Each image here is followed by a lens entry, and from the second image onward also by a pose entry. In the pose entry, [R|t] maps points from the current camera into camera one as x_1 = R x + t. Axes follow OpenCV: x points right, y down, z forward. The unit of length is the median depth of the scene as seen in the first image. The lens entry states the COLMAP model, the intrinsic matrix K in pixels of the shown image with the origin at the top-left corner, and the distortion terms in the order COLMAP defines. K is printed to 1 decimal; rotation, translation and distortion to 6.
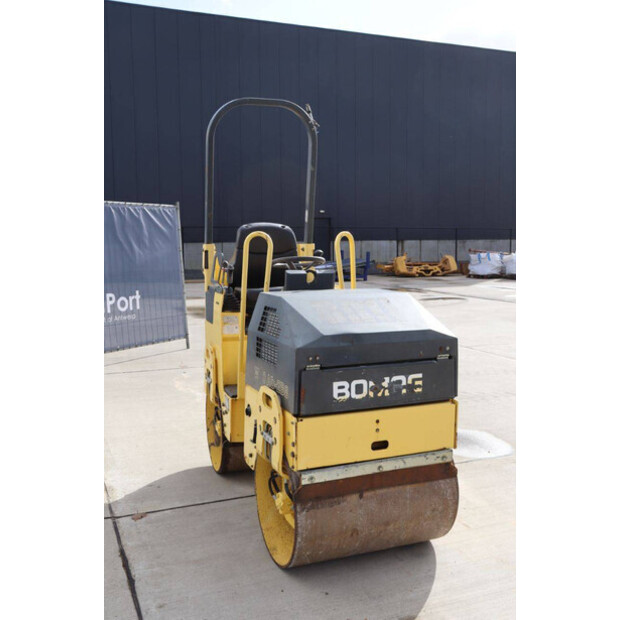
lens RADIAL K [[658.0, 0, 310.0], [0, 658.0, 310.0], [0, 0, 1]] dist [-0.051600, 0.044680]
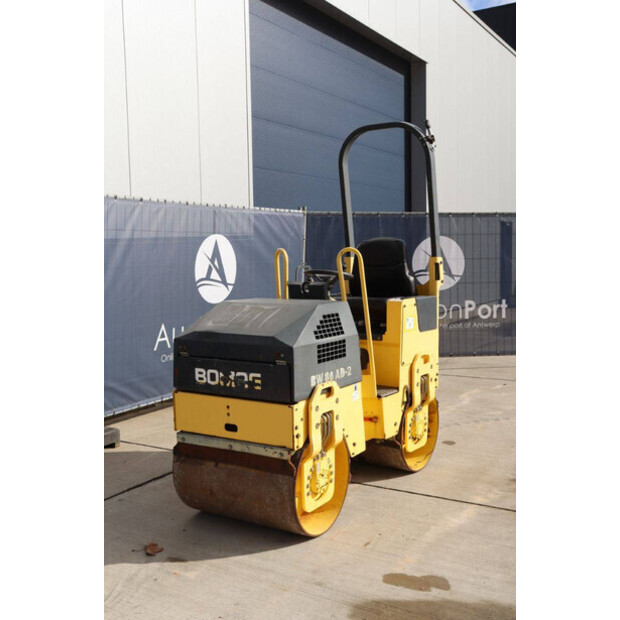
lens RADIAL K [[710.6, 0, 310.0], [0, 710.6, 310.0], [0, 0, 1]] dist [-0.026328, 0.013011]
pose [[0.597514, 0.064722, -0.799242, 1.223160], [-0.074716, 0.996895, 0.024870, -0.052495], [0.798370, 0.044856, 0.600495, 0.324579]]
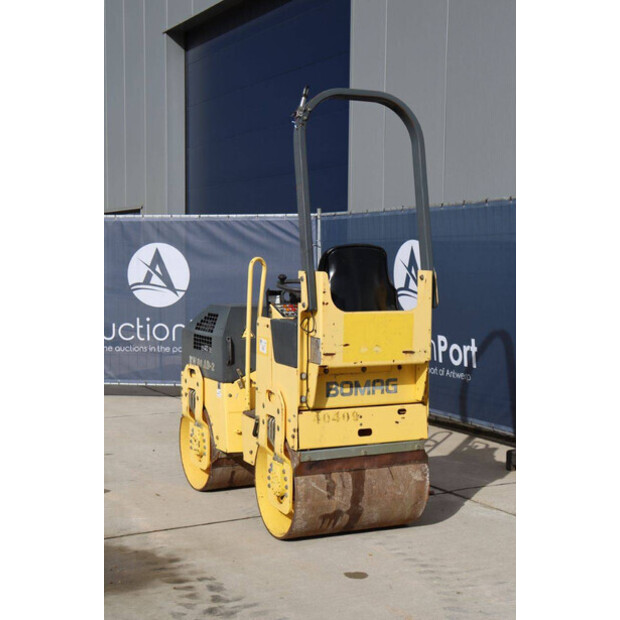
lens RADIAL K [[1017.7, 0, 310.0], [0, 1017.7, 310.0], [0, 0, 1]] dist [0.147381, 0.067221]
pose [[-0.995287, 0.005436, -0.096821, 0.166078], [-0.009771, 0.987724, 0.155903, -0.378133], [0.096480, 0.156115, -0.983016, 3.429200]]
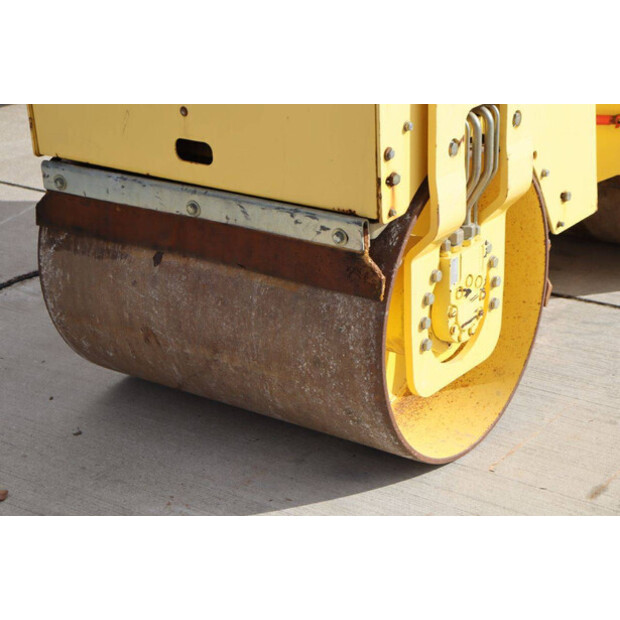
lens RADIAL K [[1463.5, 0, 310.0], [0, 1463.5, 310.0], [0, 0, 1]] dist [0.382893, 0.090668]
pose [[0.524659, 0.296320, -0.798077, 0.892135], [-0.058272, 0.947768, 0.313591, 0.011684], [0.849316, -0.118023, 0.514523, 0.587932]]
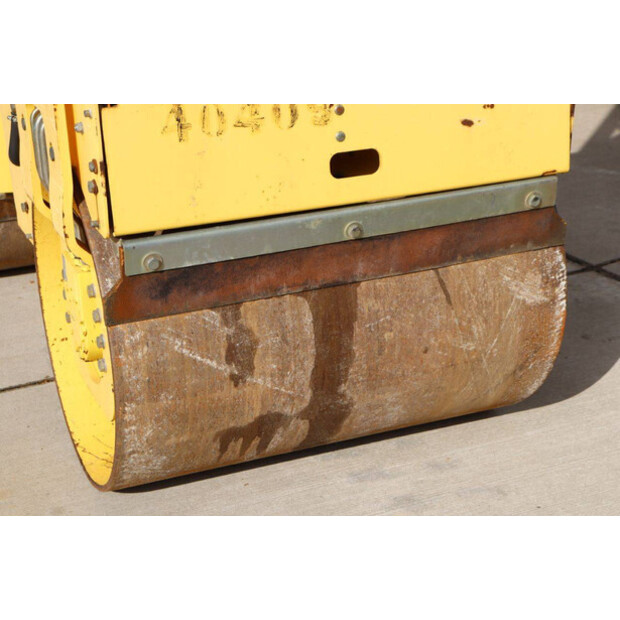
lens RADIAL K [[1245.5, 0, 310.0], [0, 1245.5, 310.0], [0, 0, 1]] dist [0.287315, -0.011928]
pose [[-0.997392, 0.047649, -0.054212, -0.053927], [0.018152, 0.892570, 0.450543, -0.091745], [0.069856, 0.448383, -0.891107, 2.242043]]
